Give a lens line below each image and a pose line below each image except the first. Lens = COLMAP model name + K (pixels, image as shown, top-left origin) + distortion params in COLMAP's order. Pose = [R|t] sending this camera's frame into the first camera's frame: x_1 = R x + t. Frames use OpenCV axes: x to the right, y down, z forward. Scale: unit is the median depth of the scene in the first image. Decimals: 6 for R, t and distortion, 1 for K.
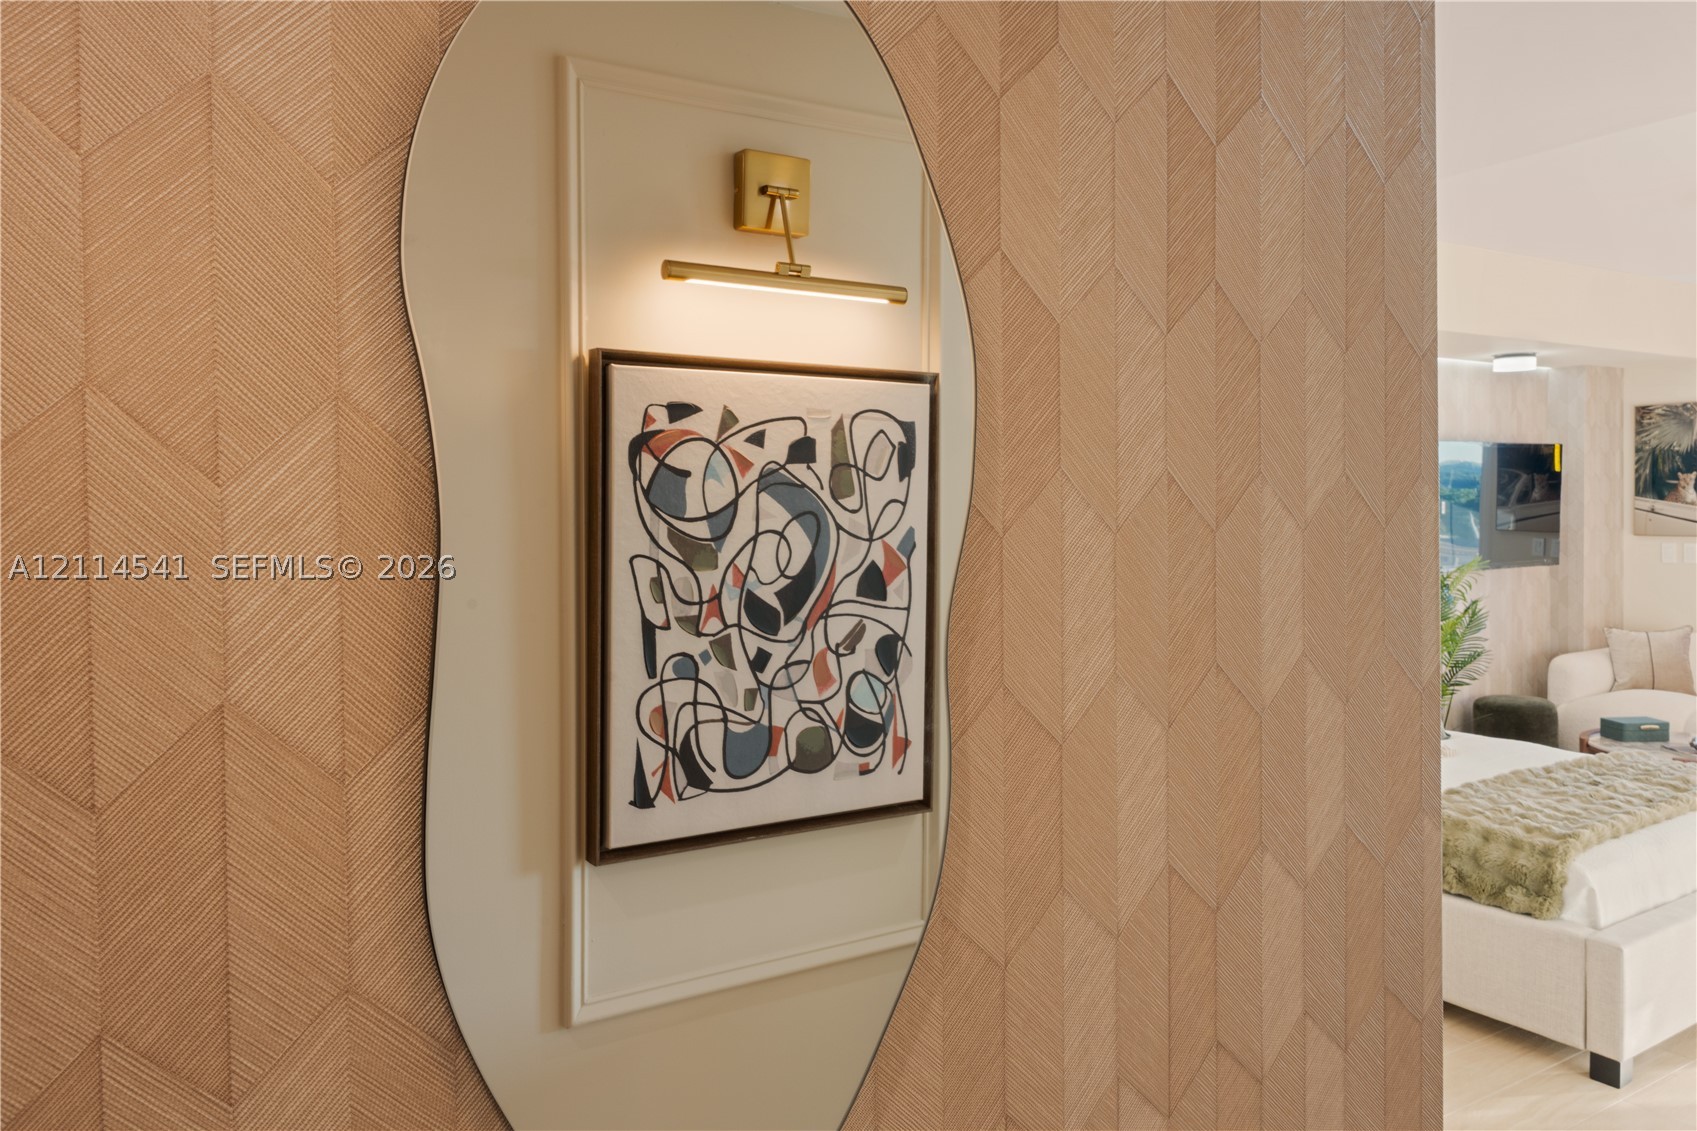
lens RADIAL K [[1184.4, 0, 852.7], [0, 1184.4, 544.0], [0, 0, 1]] dist [-0.002099, -0.001398]
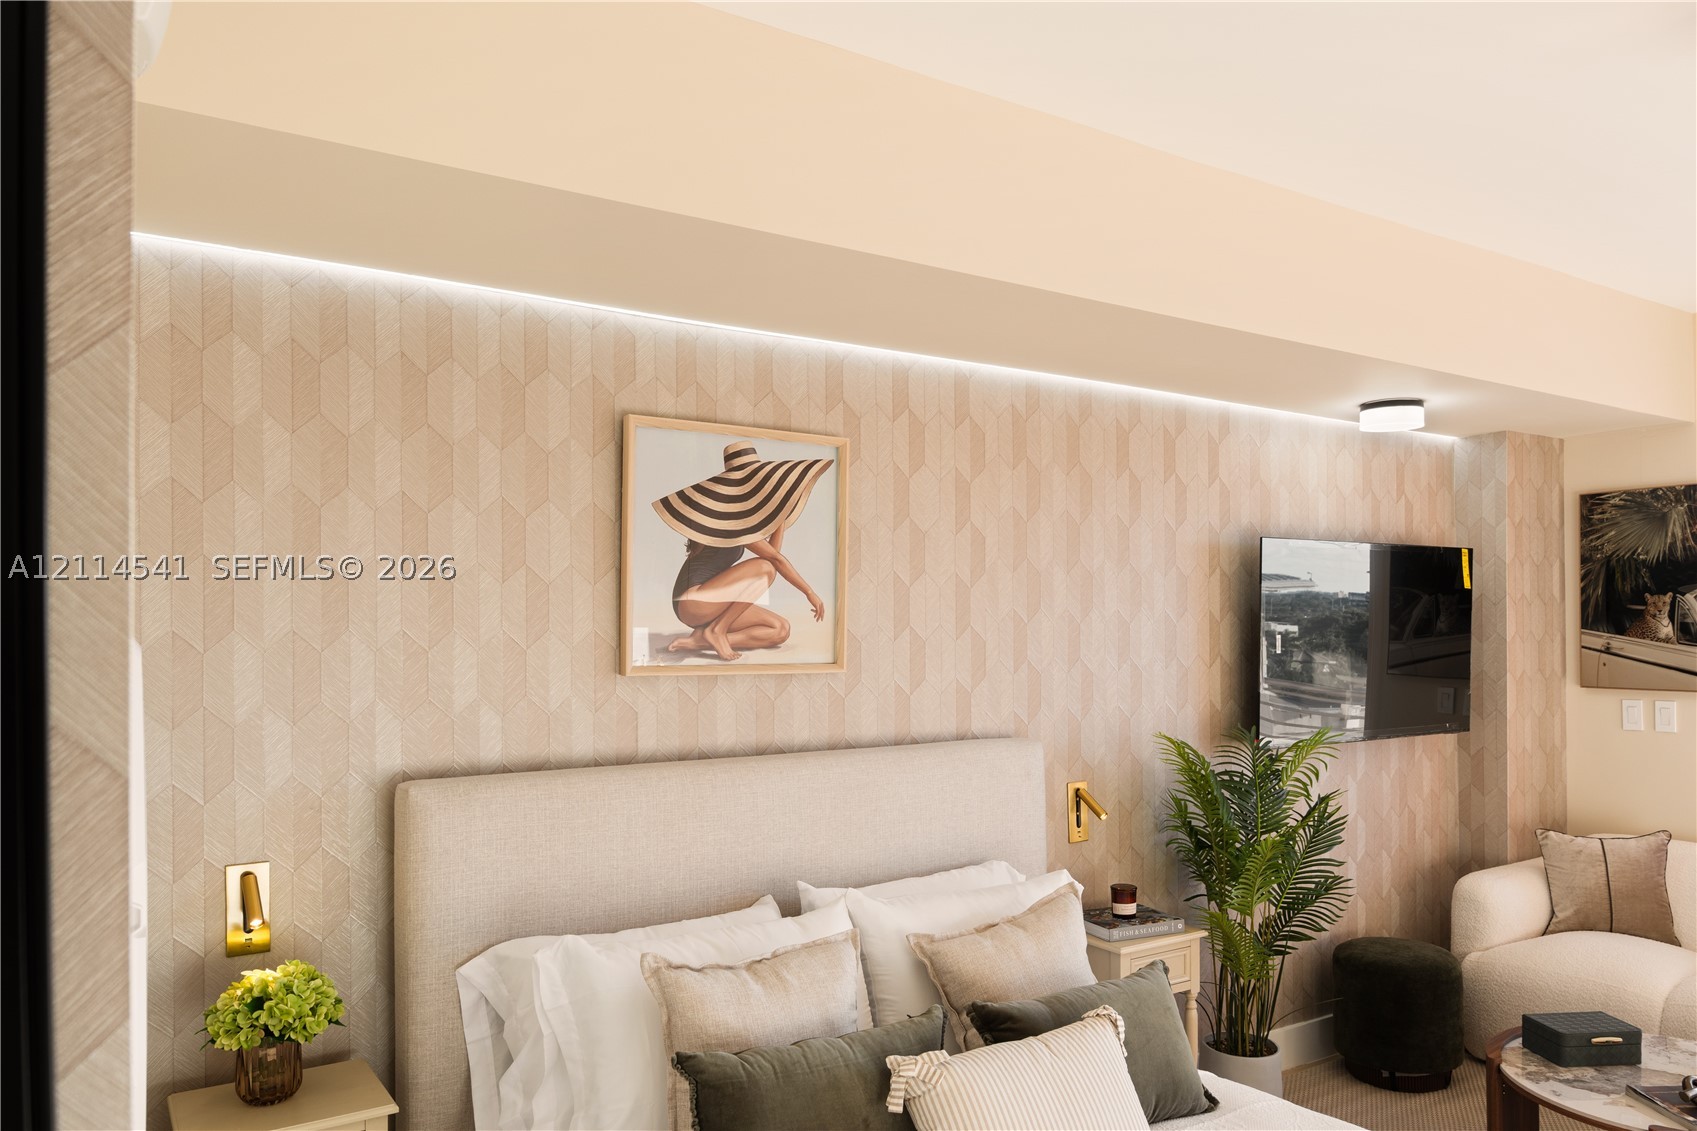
lens RADIAL K [[1168.0, 0, 853.9], [0, 1168.0, 630.7], [0, 0, 1]] dist [-0.005964, -0.003216]
pose [[0.999716, 0.009744, 0.021737, 0.242862], [-0.009073, 0.999486, -0.030750, -0.015713], [-0.022026, 0.030544, 0.999291, 0.361659]]
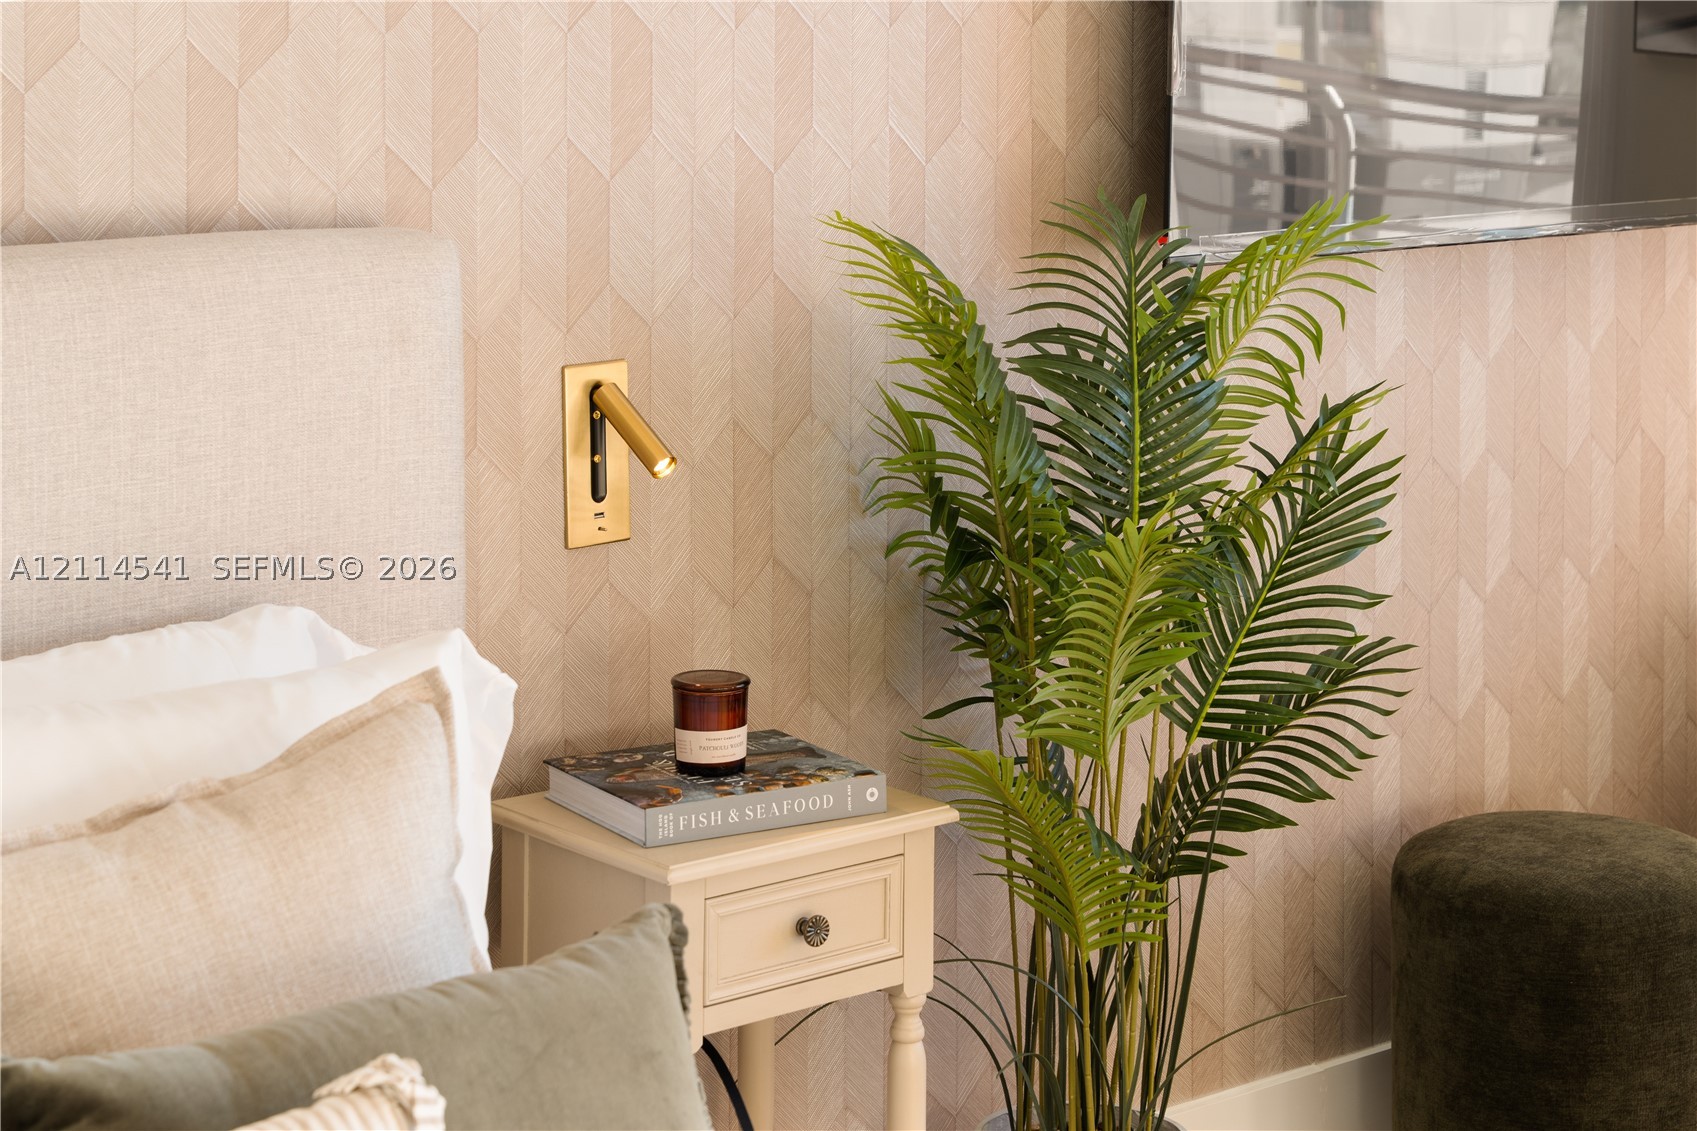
lens RADIAL K [[3382.1, 0, 850.2], [0, 3382.1, -13.4], [0, 0, 1]] dist [-0.000938, 0.049420]
pose [[0.987395, 0.018716, 0.157166, 0.313023], [-0.015741, 0.999673, -0.020154, -0.010994], [-0.157491, 0.017426, 0.987367, 0.385418]]
